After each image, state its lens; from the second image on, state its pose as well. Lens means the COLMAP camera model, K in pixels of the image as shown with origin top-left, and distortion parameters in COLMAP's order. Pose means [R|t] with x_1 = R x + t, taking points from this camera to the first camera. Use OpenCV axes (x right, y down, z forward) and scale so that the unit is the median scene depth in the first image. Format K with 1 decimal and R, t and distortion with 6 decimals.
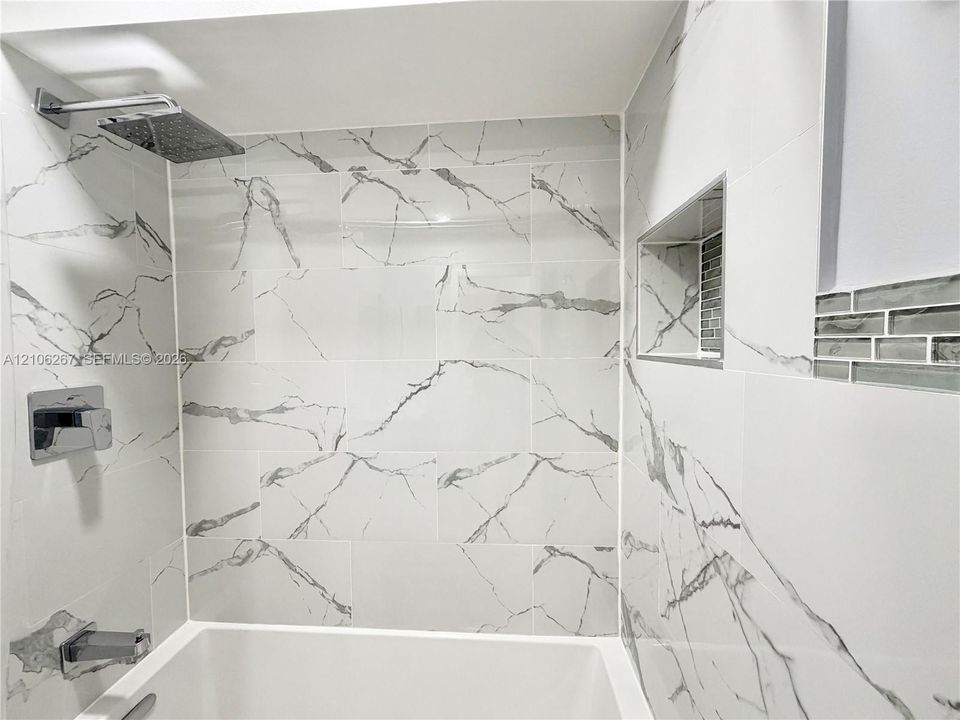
lens RADIAL K [[431.2, 0, 479.2], [0, 431.2, 364.4], [0, 0, 1]] dist [0.003472, 0.000133]
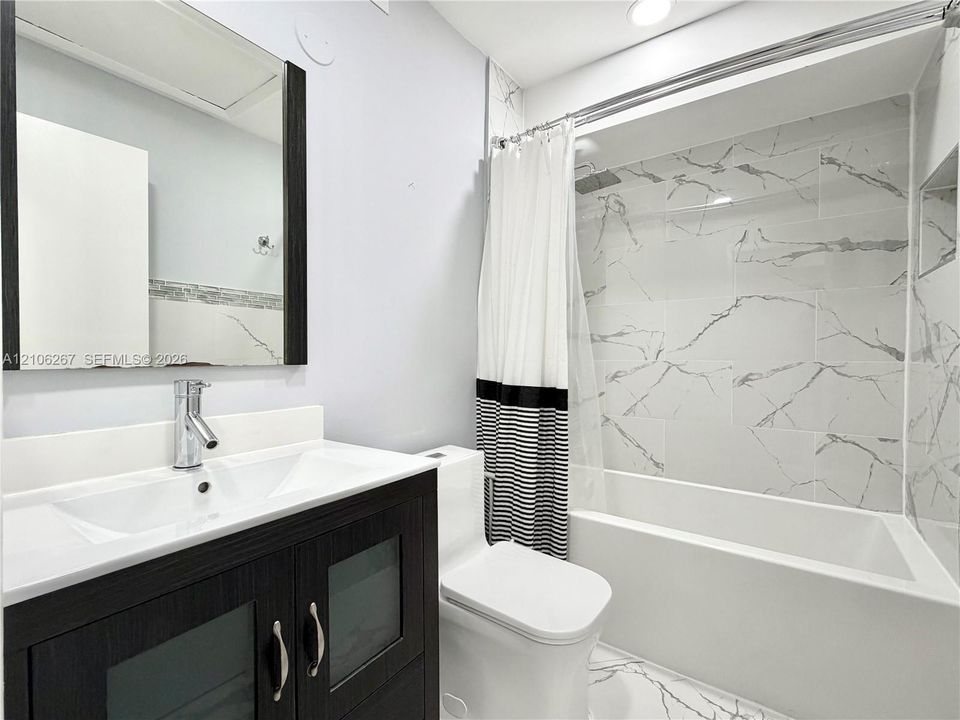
lens RADIAL K [[431.2, 0, 477.0], [0, 431.2, 357.3], [0, 0, 1]] dist [0.003472, 0.000133]
pose [[0.845891, 0.020551, -0.532960, -0.054124], [-0.025642, 0.999669, -0.002151, 0.222093], [0.532739, 0.015485, 0.846138, -0.698779]]
